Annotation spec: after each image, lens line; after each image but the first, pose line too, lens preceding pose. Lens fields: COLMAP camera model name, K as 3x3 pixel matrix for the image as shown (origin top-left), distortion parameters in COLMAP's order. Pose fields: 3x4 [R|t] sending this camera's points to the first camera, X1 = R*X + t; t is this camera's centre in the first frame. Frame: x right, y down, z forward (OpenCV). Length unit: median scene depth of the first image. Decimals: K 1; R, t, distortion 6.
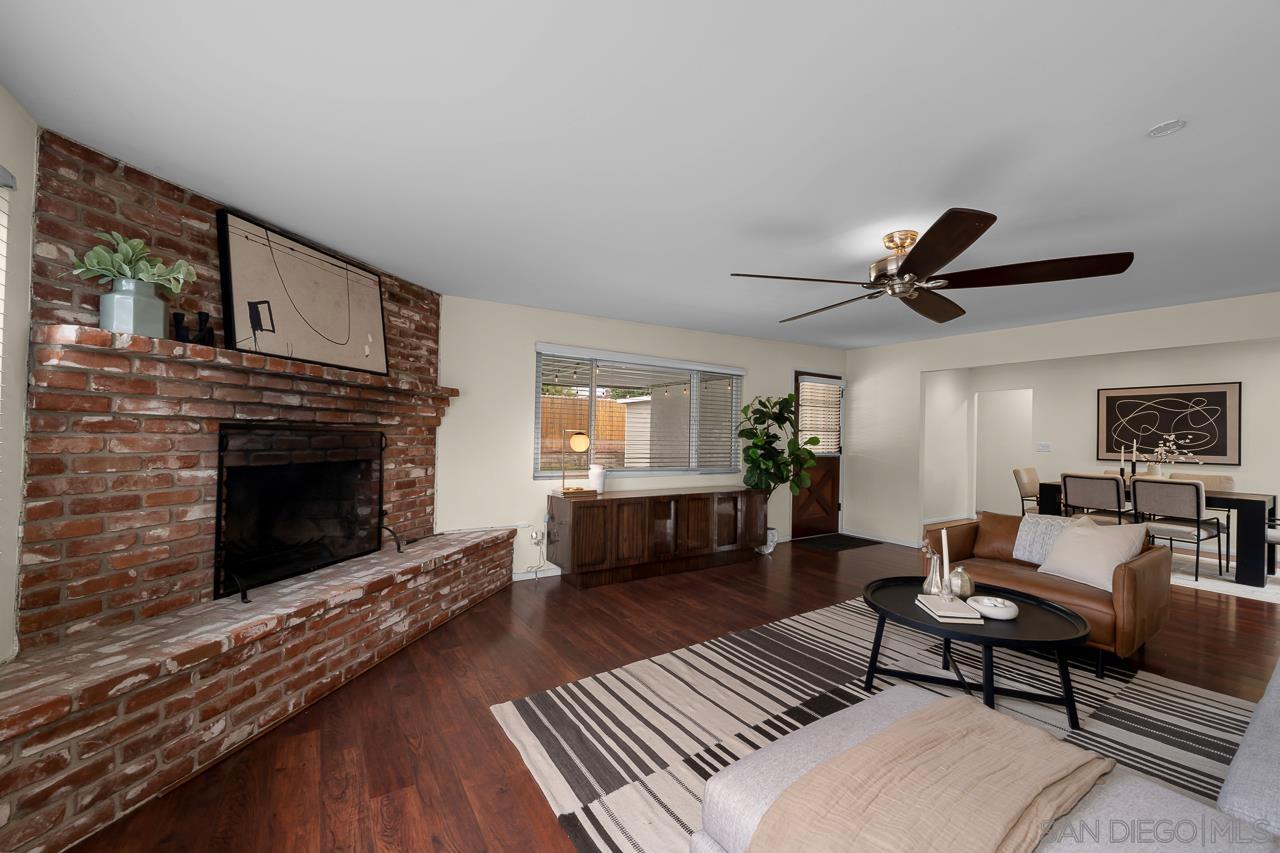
lens RADIAL K [[502.1, 0, 653.2], [0, 502.1, 429.0], [0, 0, 1]] dist [-0.000148, 0.000809]
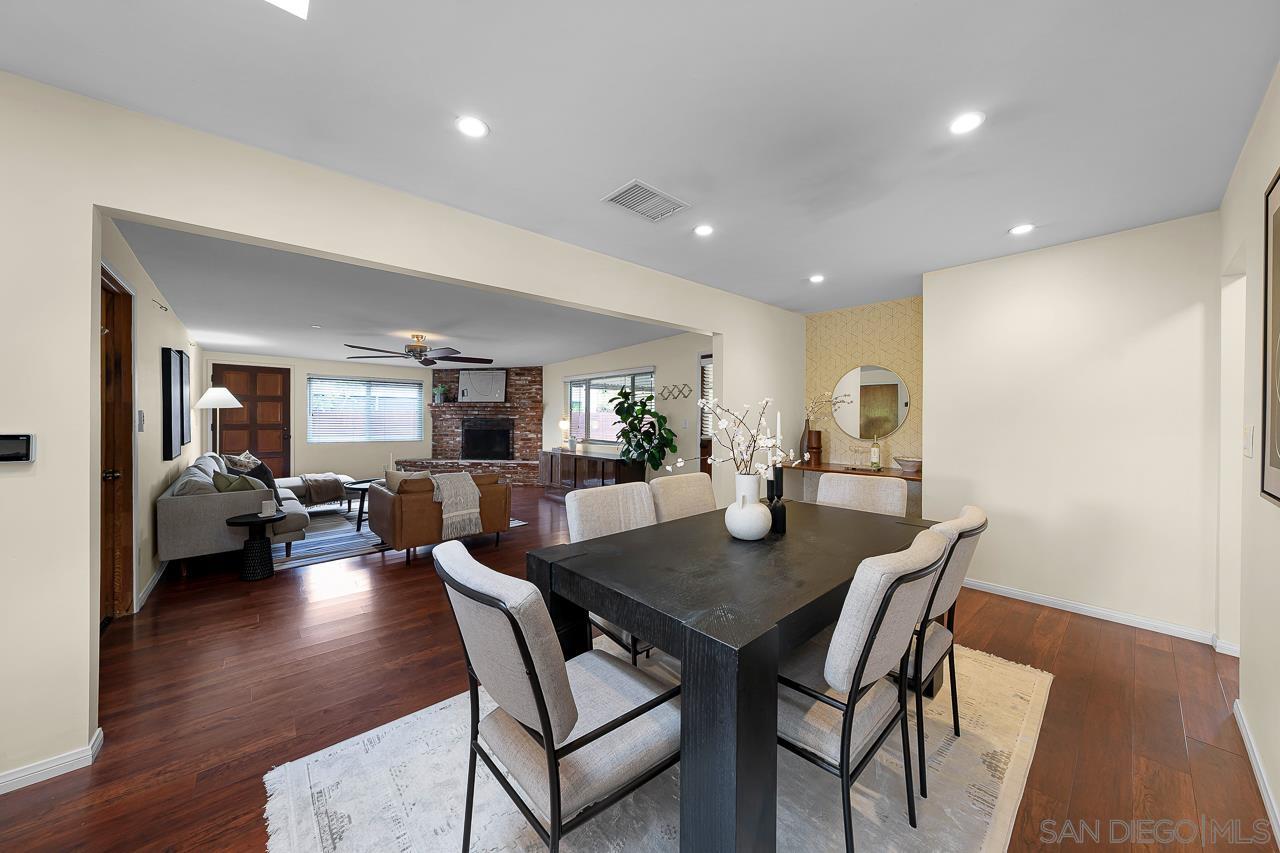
lens RADIAL K [[444.4, 0, 649.5], [0, 444.4, 423.0], [0, 0, 1]] dist [-0.000728, -0.000548]
pose [[0.139664, -0.008768, -0.990160, 2.548416], [0.013011, 0.999891, -0.007019, 0.057255], [0.990113, -0.011902, 0.139763, 1.665597]]
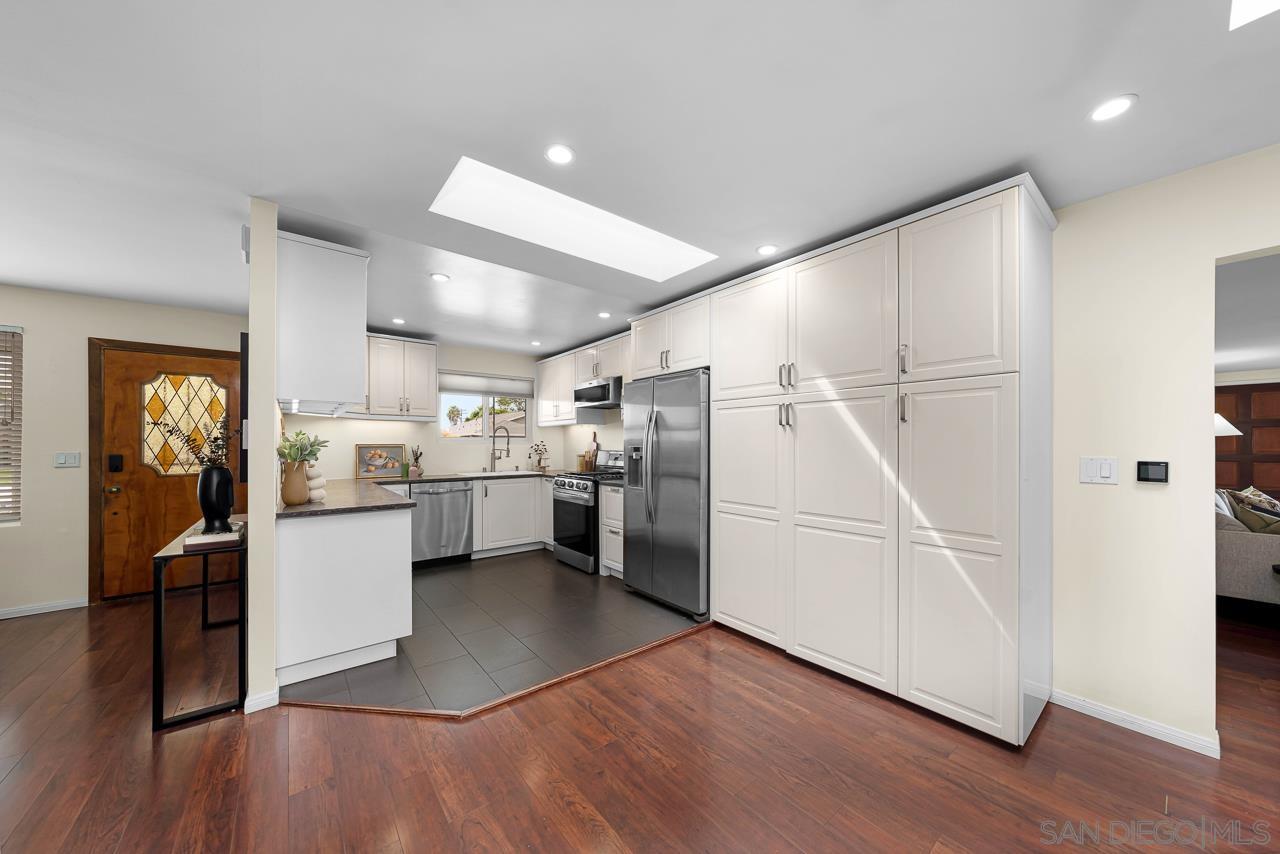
lens RADIAL K [[444.4, 0, 657.5], [0, 444.4, 441.8], [0, 0, 1]] dist [-0.000728, -0.000548]
pose [[-0.995614, -0.022563, -0.090793, 2.709752], [-0.020596, 0.999534, -0.022542, 0.058462], [0.091259, -0.020574, -0.995615, 1.610044]]
